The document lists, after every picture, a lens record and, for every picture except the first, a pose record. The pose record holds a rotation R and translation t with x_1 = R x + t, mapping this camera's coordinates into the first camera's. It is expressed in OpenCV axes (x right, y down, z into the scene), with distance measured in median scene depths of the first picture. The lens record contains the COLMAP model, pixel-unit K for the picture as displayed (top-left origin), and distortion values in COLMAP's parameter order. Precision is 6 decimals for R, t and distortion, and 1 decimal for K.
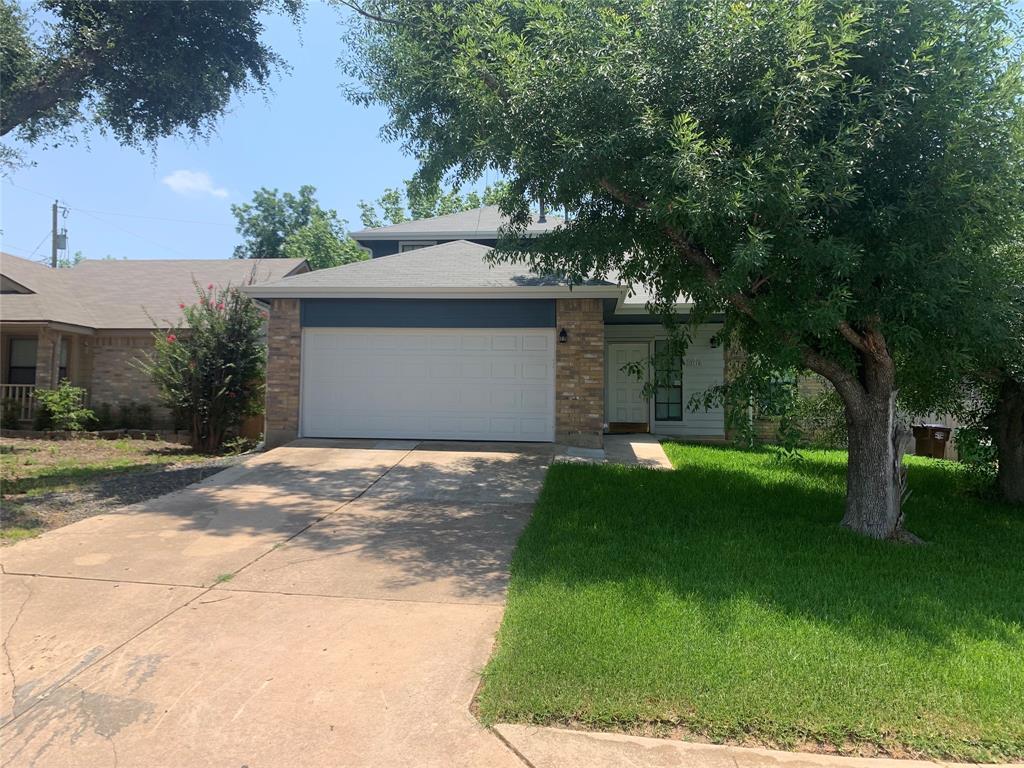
lens RADIAL K [[770.9, 0, 510.8], [0, 770.9, 386.3], [0, 0, 1]] dist [0.012564, 0.001548]
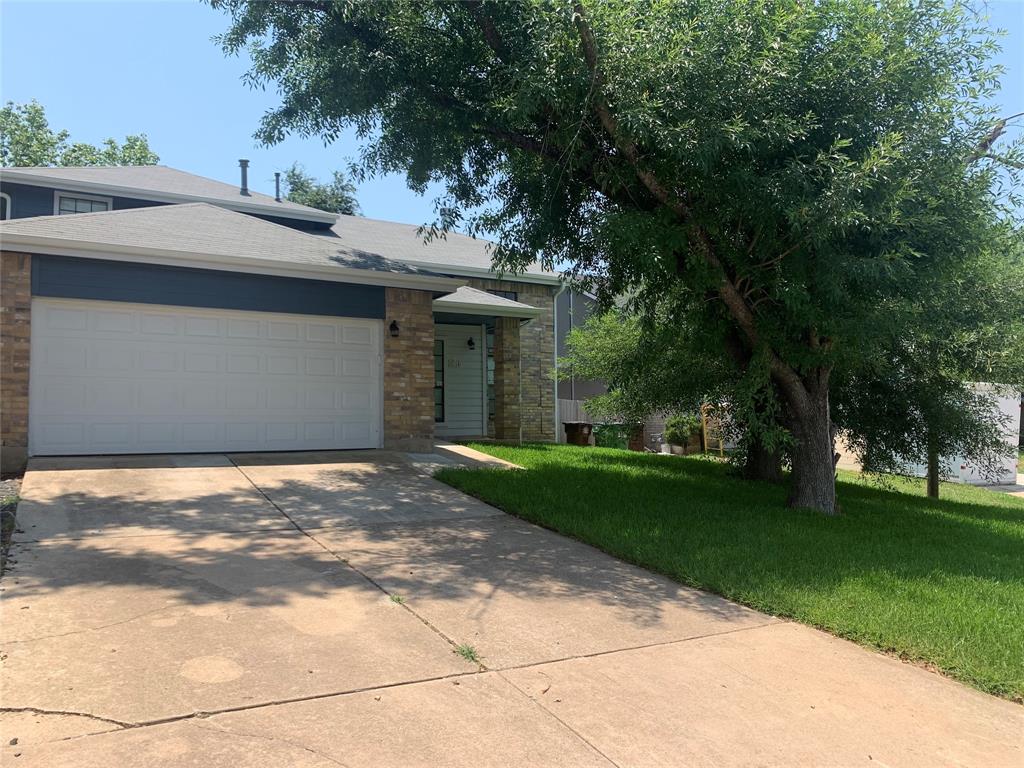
lens RADIAL K [[770.9, 0, 511.5], [0, 770.9, 384.7], [0, 0, 1]] dist [0.012564, 0.001548]
pose [[0.796416, 0.009684, 0.604672, -0.364594], [-0.006724, 0.999952, -0.007157, 0.004589], [-0.604712, 0.001634, 0.796443, 0.202884]]
